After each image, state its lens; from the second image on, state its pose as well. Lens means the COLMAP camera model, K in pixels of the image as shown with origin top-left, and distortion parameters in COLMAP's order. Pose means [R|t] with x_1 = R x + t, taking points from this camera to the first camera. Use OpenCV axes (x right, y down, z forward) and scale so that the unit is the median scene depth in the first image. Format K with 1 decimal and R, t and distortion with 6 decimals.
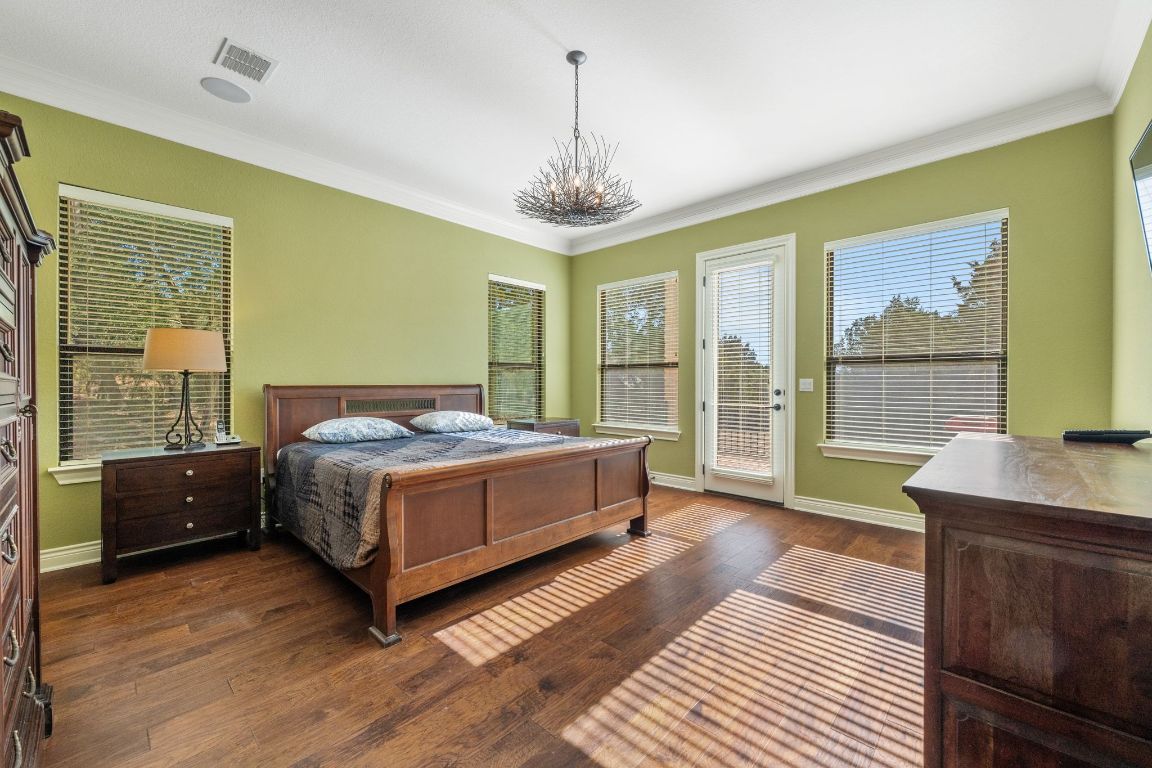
lens RADIAL K [[452.7, 0, 572.2], [0, 452.7, 383.8], [0, 0, 1]] dist [0.009961, -0.000025]
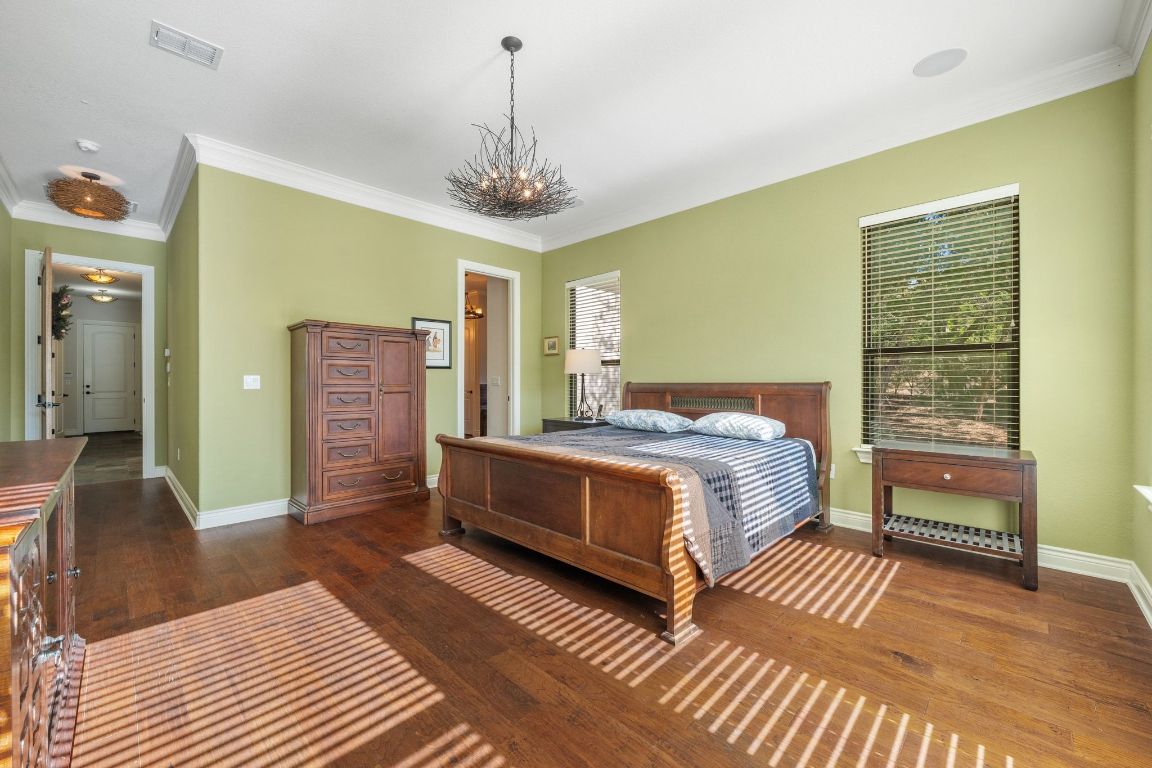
lens RADIAL K [[452.7, 0, 576.3], [0, 452.7, 382.6], [0, 0, 1]] dist [0.009961, -0.000025]
pose [[-0.010526, 0.003597, -0.999938, 1.074646], [0.000031, 0.999994, 0.003597, -0.002387], [0.999945, 0.000007, -0.010526, 1.266106]]
